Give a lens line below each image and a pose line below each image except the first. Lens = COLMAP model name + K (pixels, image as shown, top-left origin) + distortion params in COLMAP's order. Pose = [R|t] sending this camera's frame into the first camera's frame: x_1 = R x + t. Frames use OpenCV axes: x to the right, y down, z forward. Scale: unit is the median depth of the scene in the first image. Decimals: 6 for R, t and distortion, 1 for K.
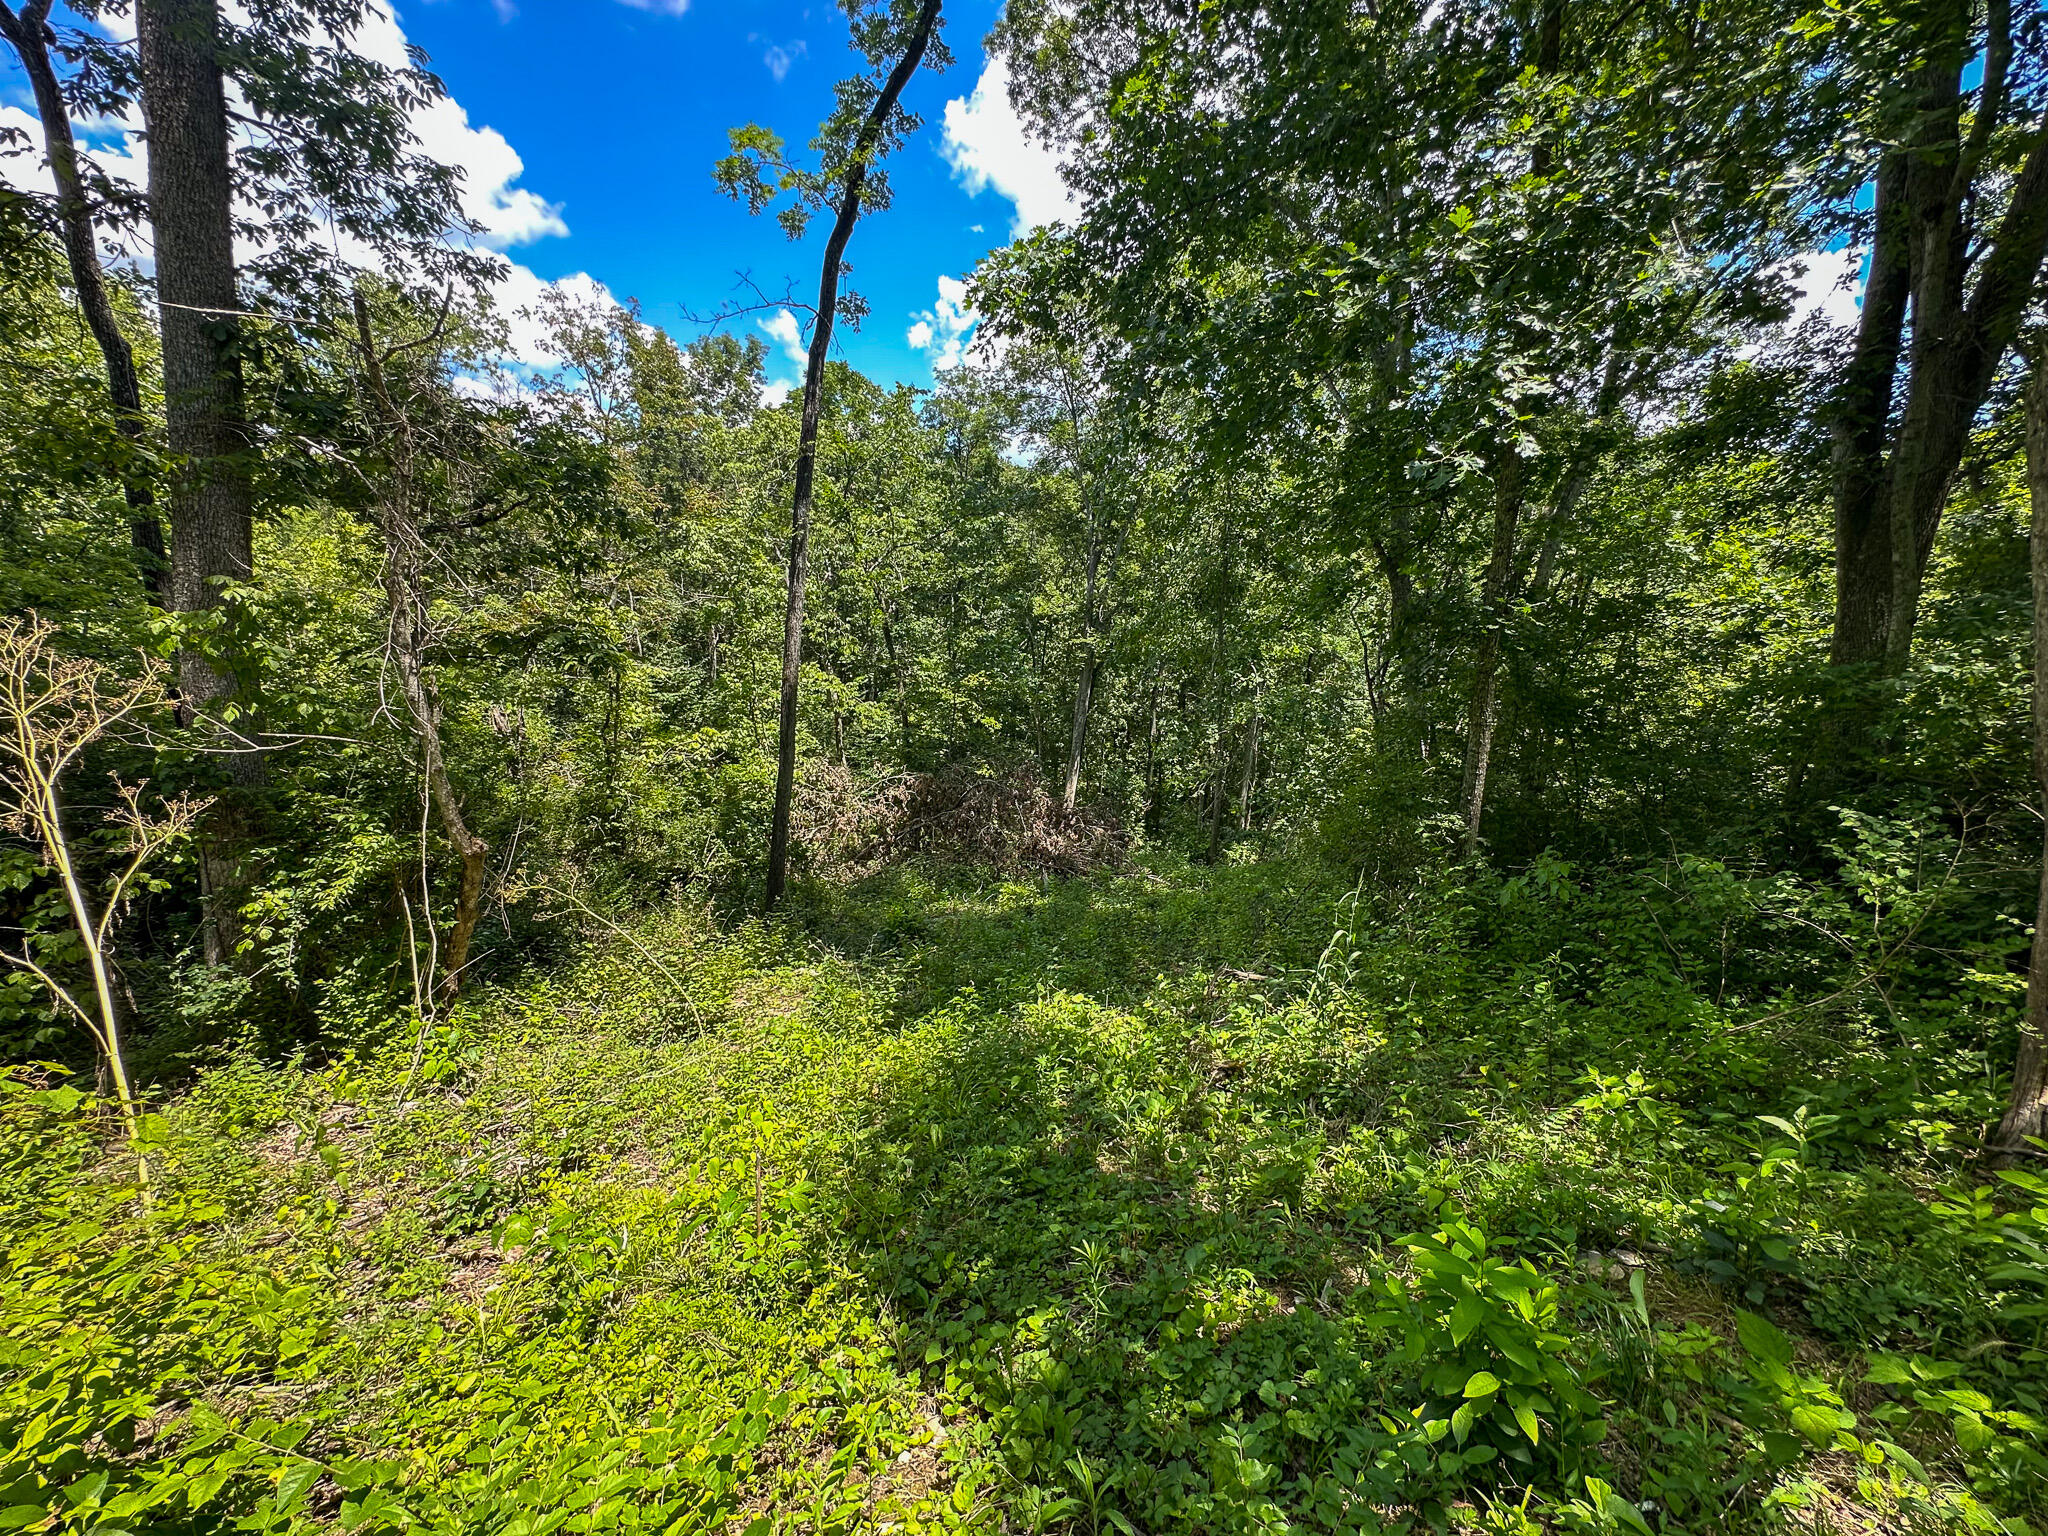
lens RADIAL K [[826.1, 0, 1022.6], [0, 826.1, 769.5], [0, 0, 1]] dist [0.003044, -0.000107]
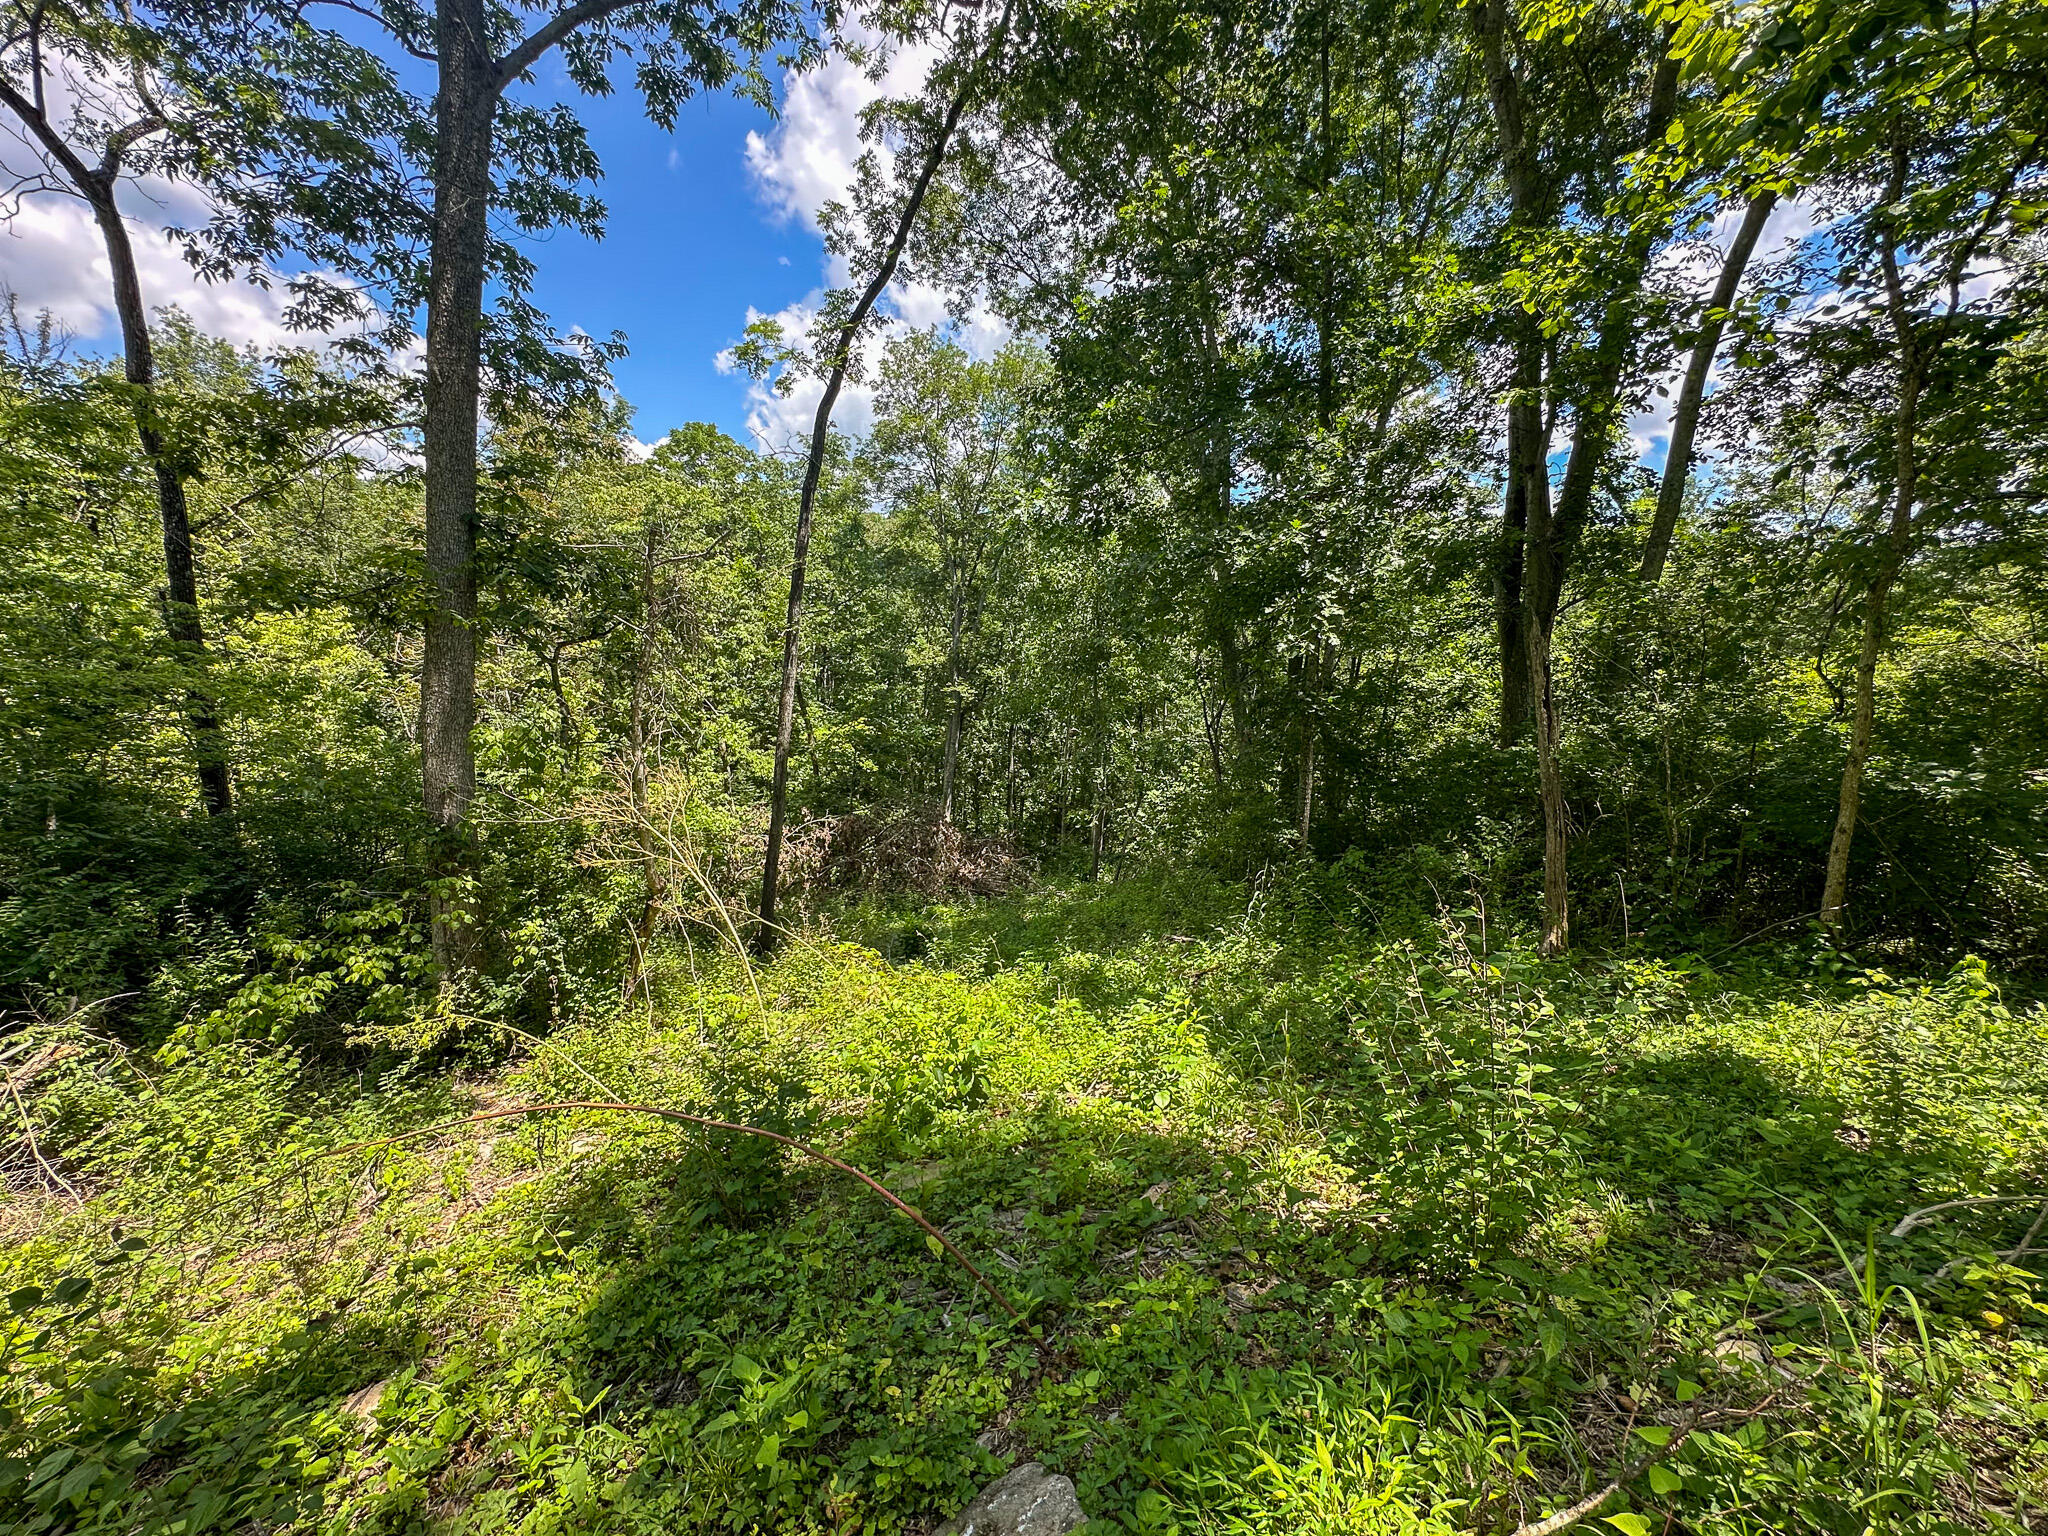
lens RADIAL K [[826.1, 0, 1024.9], [0, 826.1, 766.9], [0, 0, 1]] dist [0.003044, -0.000107]
pose [[0.978513, -0.028231, 0.204246, -0.188197], [0.037337, 0.998467, -0.040866, -0.011983], [-0.202779, 0.047614, 0.978066, -0.276267]]
